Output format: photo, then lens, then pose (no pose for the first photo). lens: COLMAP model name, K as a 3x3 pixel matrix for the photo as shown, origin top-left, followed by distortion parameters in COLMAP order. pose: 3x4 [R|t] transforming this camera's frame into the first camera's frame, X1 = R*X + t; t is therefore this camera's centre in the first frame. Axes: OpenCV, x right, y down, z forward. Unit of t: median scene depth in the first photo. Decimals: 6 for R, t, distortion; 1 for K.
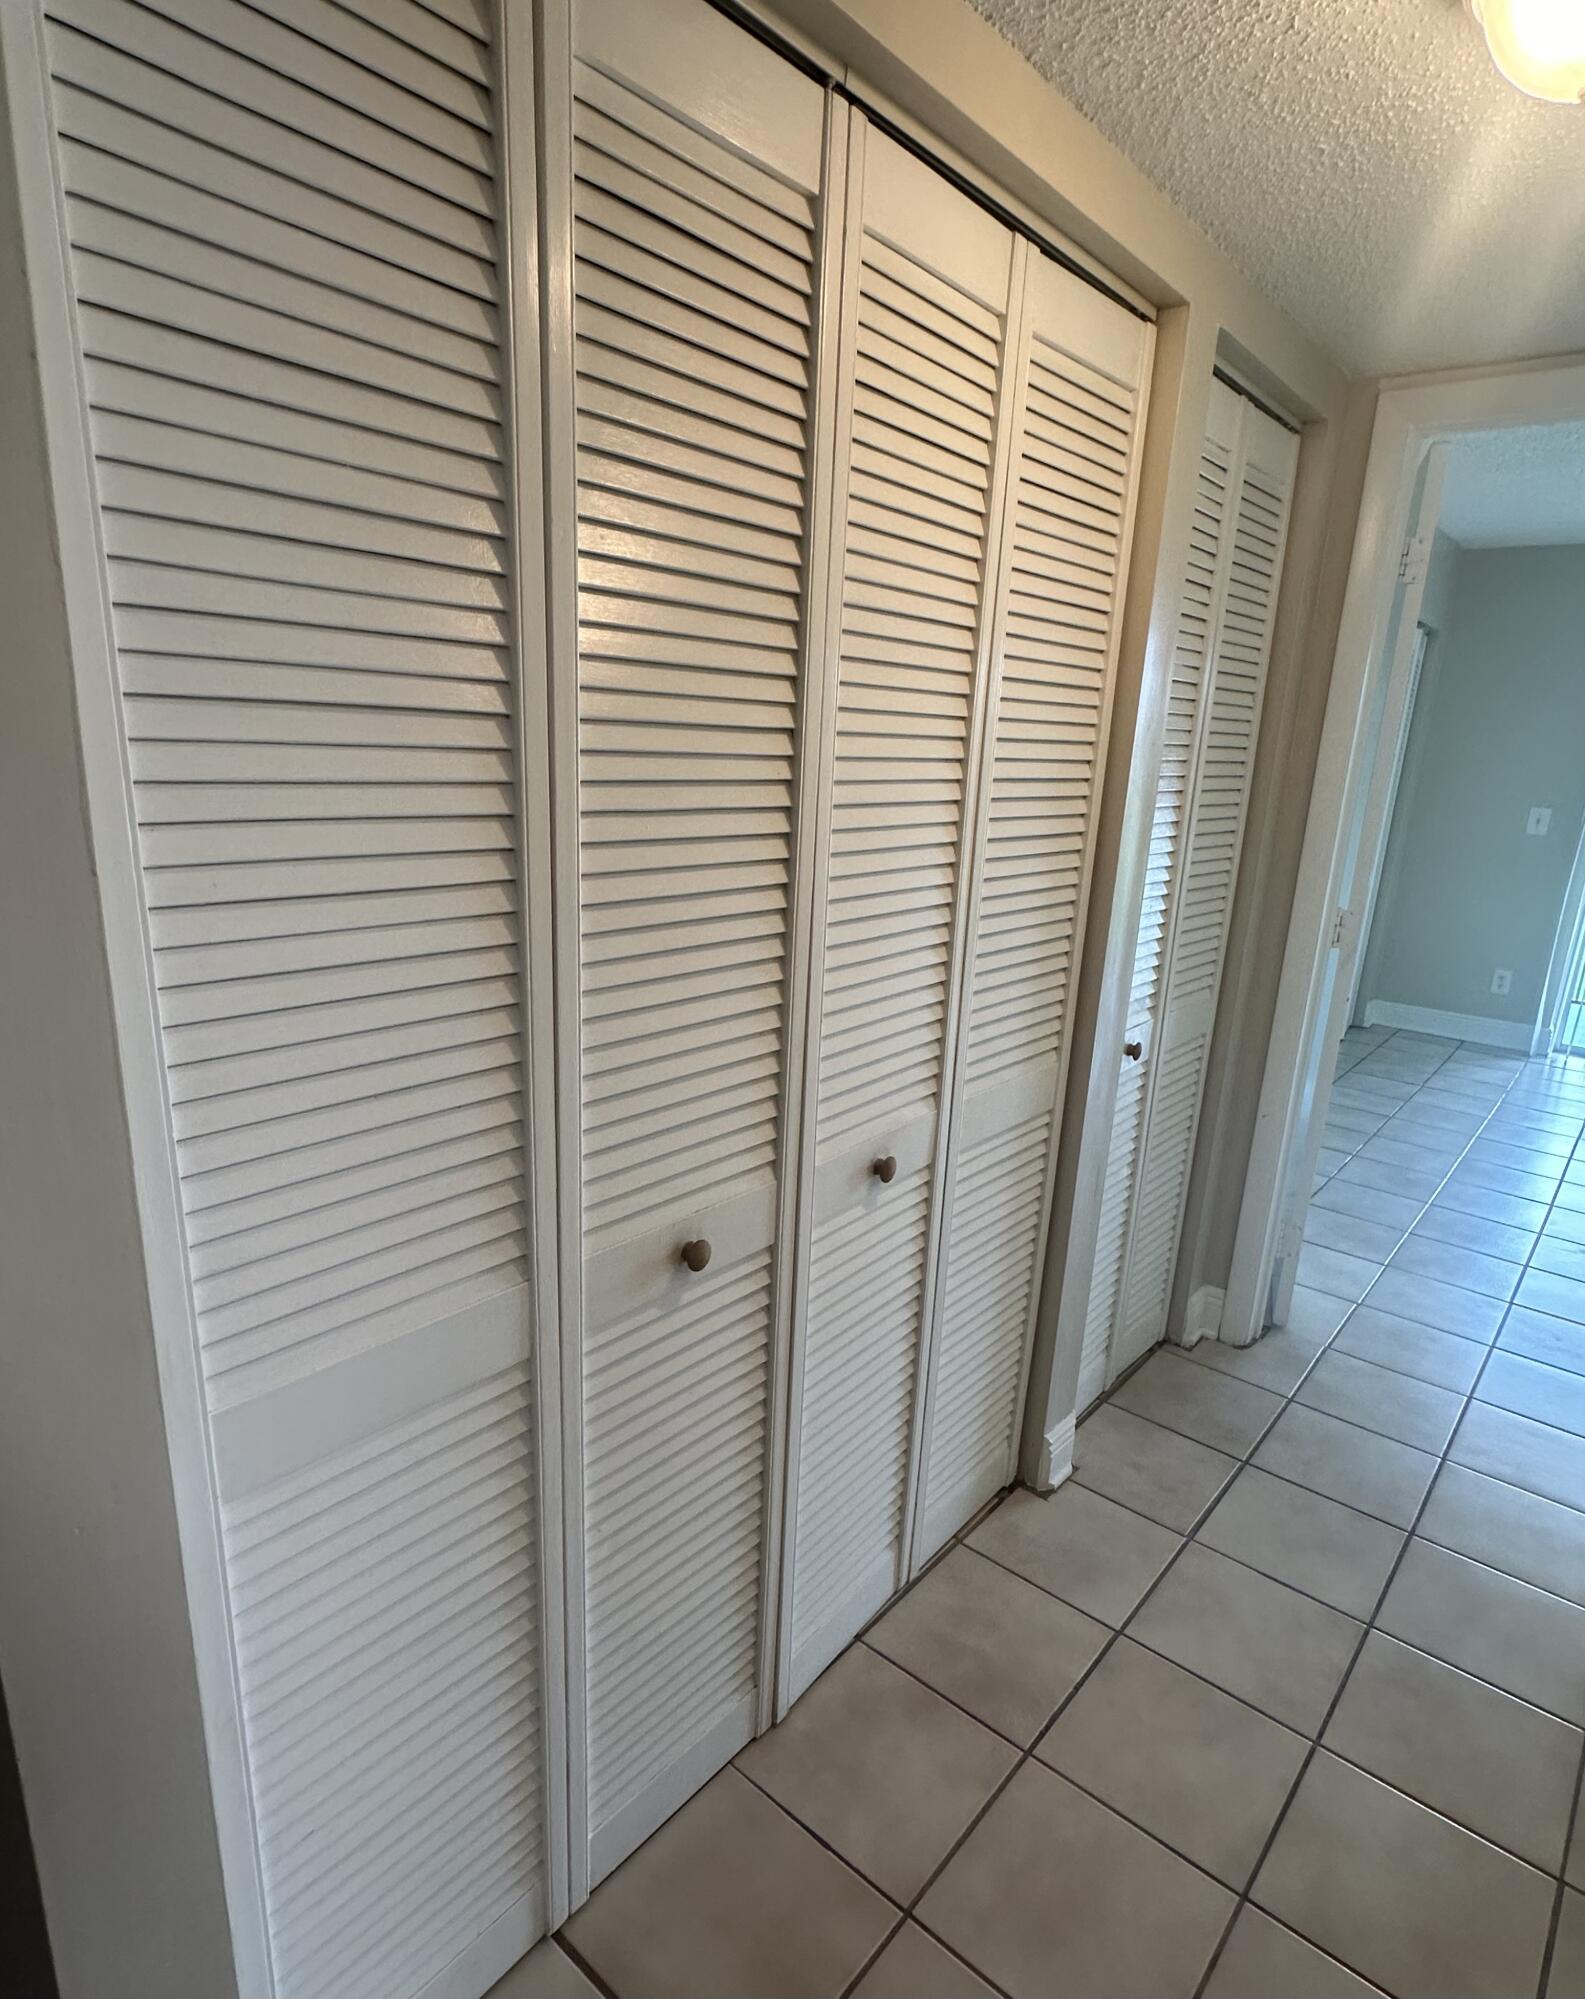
lens RADIAL K [[1098.2, 0, 790.1], [0, 1098.2, 1046.4], [0, 0, 1]] dist [-0.016693, -0.000406]
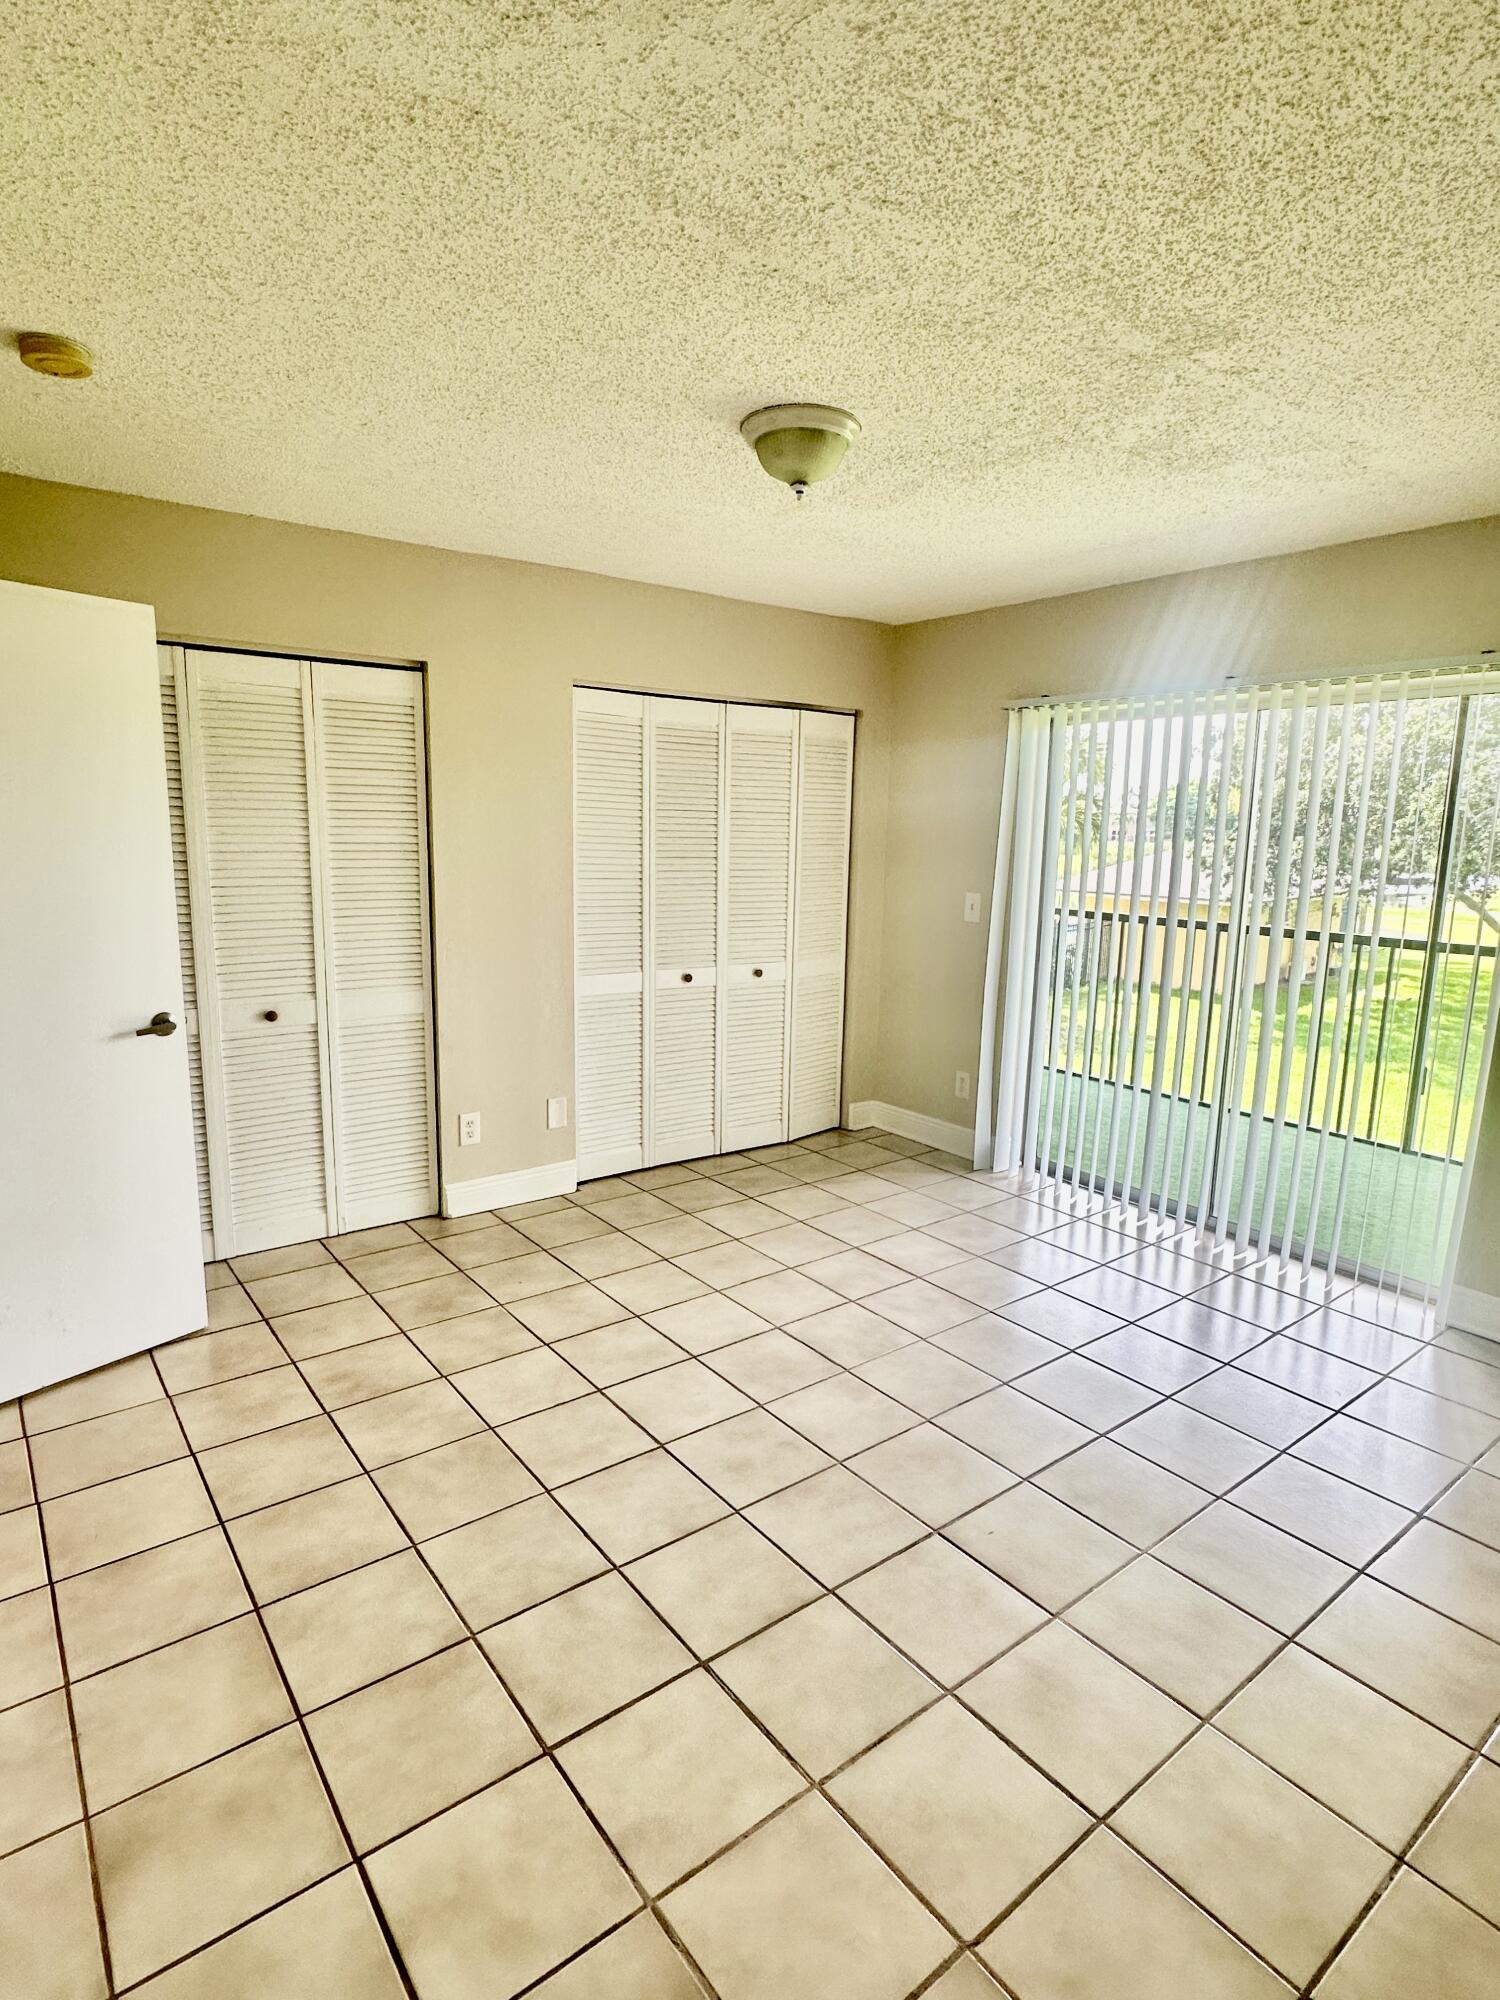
lens RADIAL K [[1048.1, 0, 750.0], [0, 1048.1, 1000.0], [0, 0, 1]] dist [0.000167, -0.001449]
pose [[0.977972, 0.003524, -0.208708, 1.414553], [-0.027775, 0.993163, -0.113381, -0.052053], [0.206882, 0.116681, 0.971383, 0.248632]]
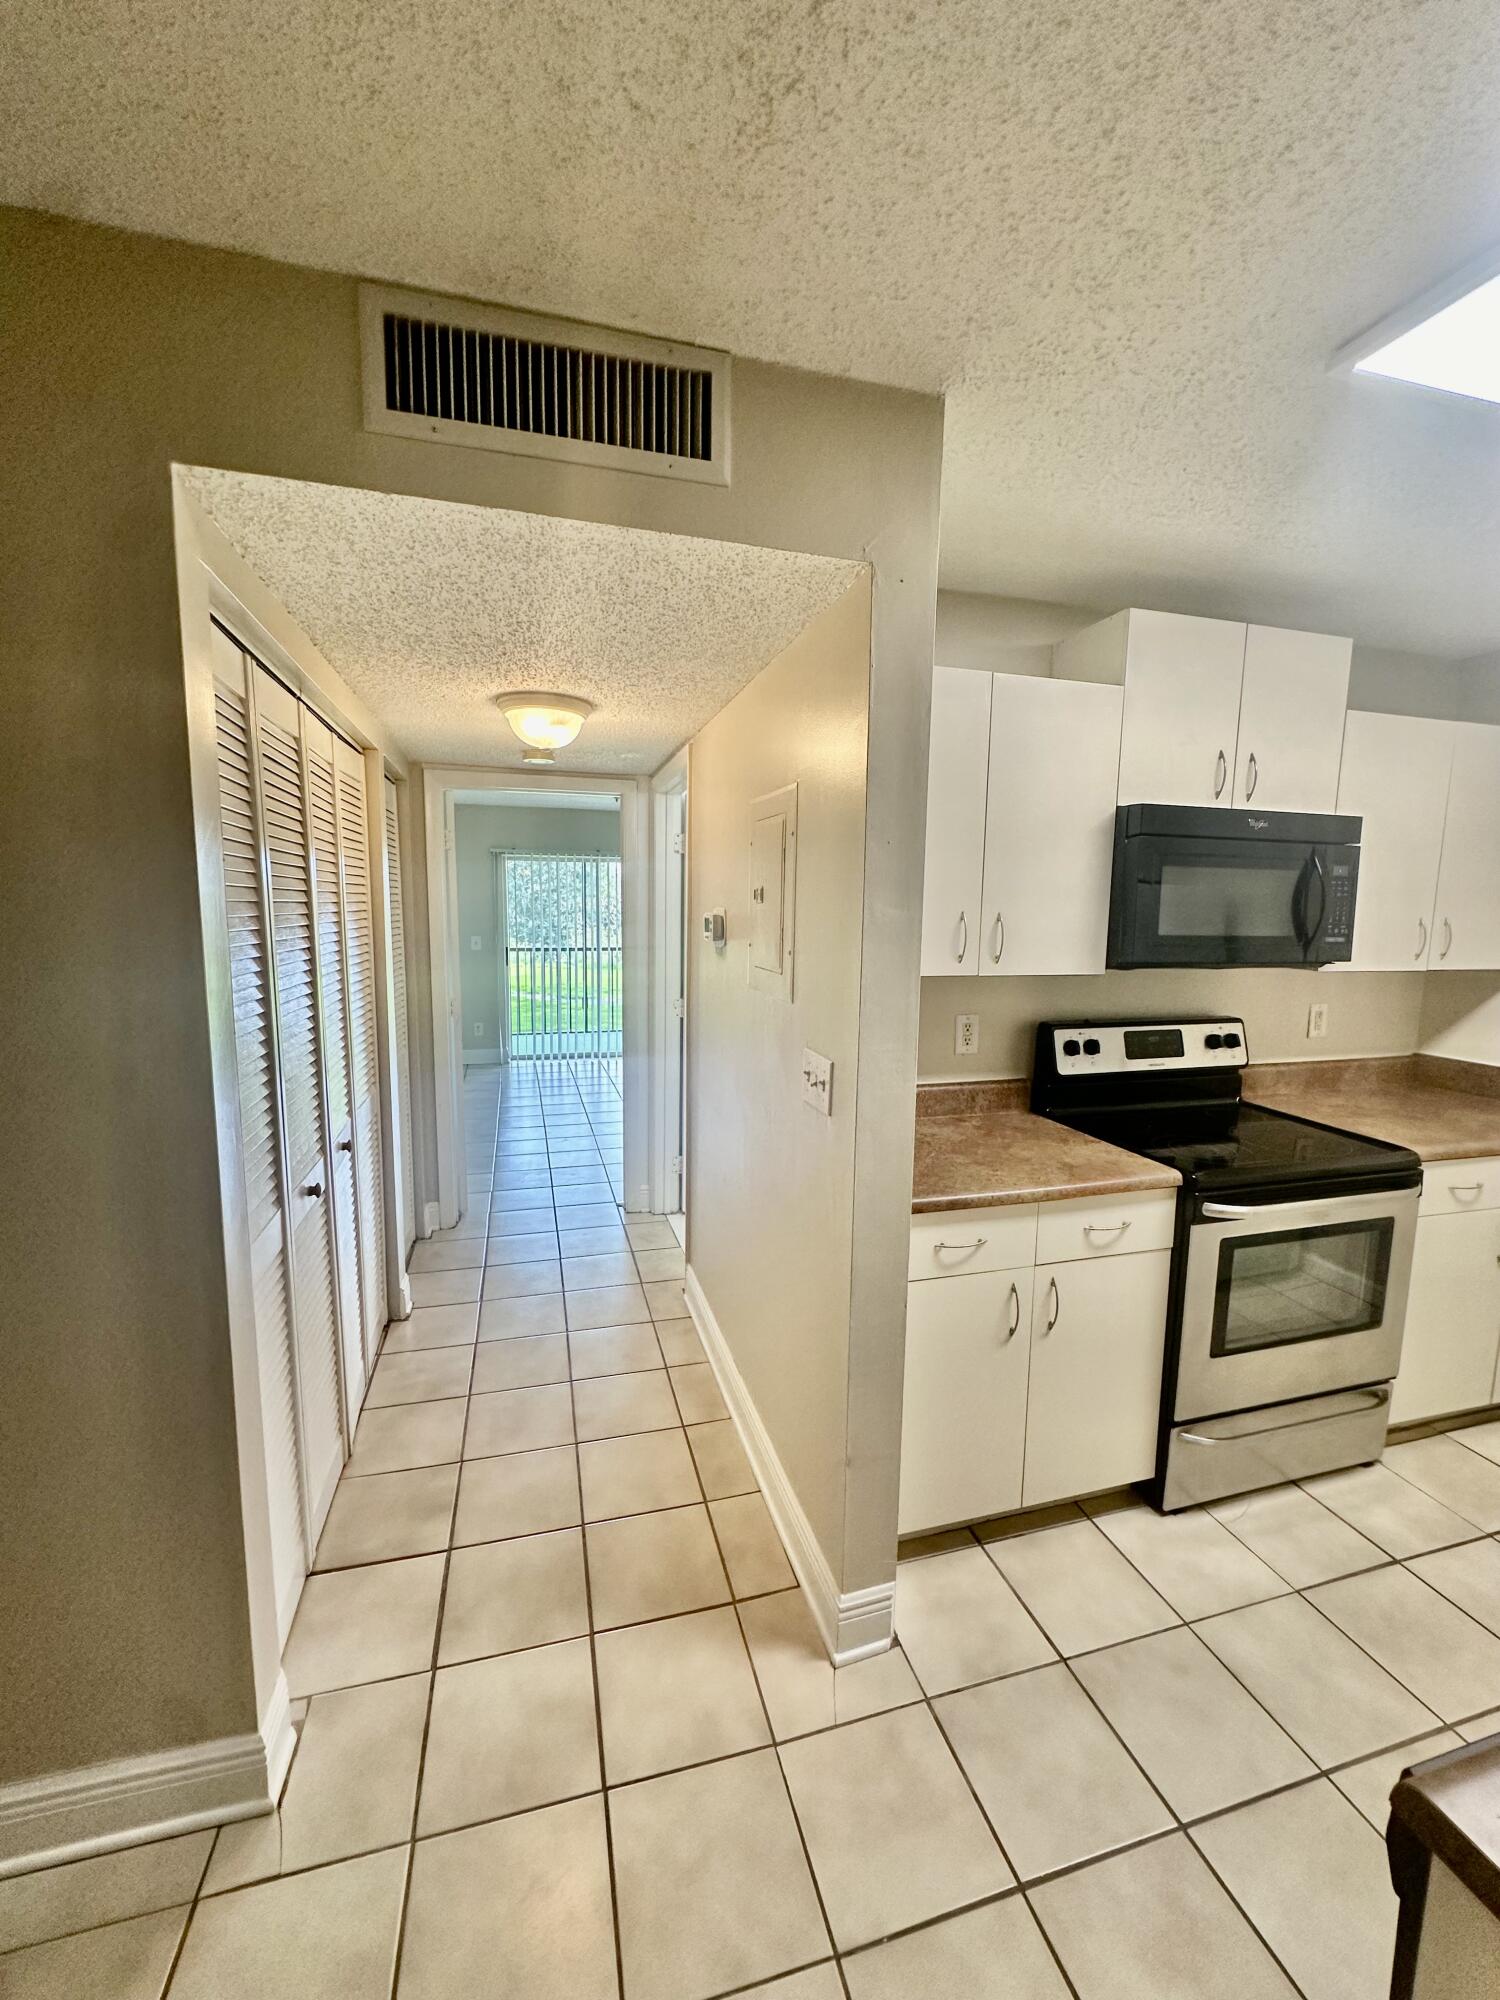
lens RADIAL K [[799.2, 0, 750.0], [0, 799.2, 1000.0], [0, 0, 1]] dist [0.002293, 0.000014]
pose [[0.555242, -0.135965, 0.820500, -0.407139], [0.243576, 0.969873, -0.004112, 0.021499], [-0.795222, 0.202137, 0.571632, -0.306033]]
